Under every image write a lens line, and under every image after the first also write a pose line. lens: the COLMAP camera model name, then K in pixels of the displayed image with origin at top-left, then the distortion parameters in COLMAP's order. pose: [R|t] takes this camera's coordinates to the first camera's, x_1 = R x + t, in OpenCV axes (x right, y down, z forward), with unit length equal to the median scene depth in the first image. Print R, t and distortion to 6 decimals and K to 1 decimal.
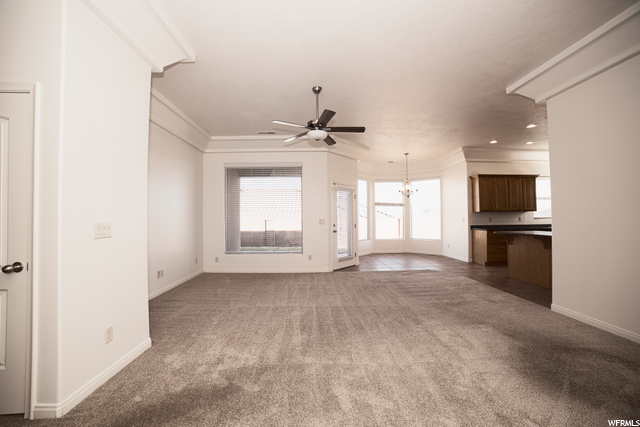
lens RADIAL K [[258.9, 0, 316.8], [0, 258.9, 211.5], [0, 0, 1]] dist [-0.106291, 0.039800]
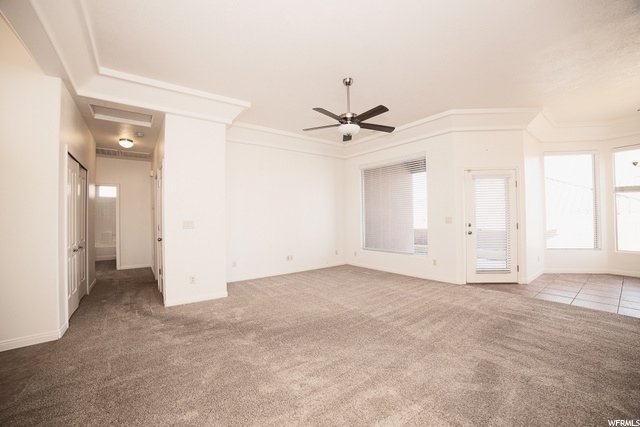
lens RADIAL K [[258.9, 0, 316.8], [0, 258.9, 211.5], [0, 0, 1]] dist [-0.106291, 0.039800]
pose [[0.582760, -0.018010, -0.812445, 0.411834], [0.028818, 0.999584, -0.001487, 0.002229], [0.812133, -0.022547, 0.583037, 0.206166]]
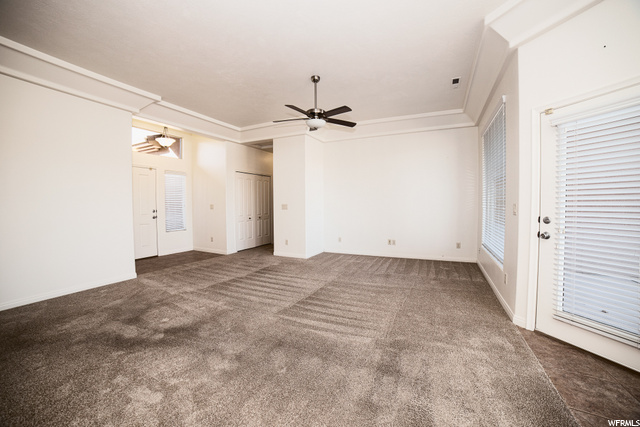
lens RADIAL K [[258.9, 0, 316.8], [0, 258.9, 211.5], [0, 0, 1]] dist [-0.106291, 0.039800]
pose [[-0.460018, 0.035834, -0.887186, 0.557393], [0.029322, 0.999253, 0.025157, 0.021541], [0.887425, -0.014442, -0.460726, 0.877109]]
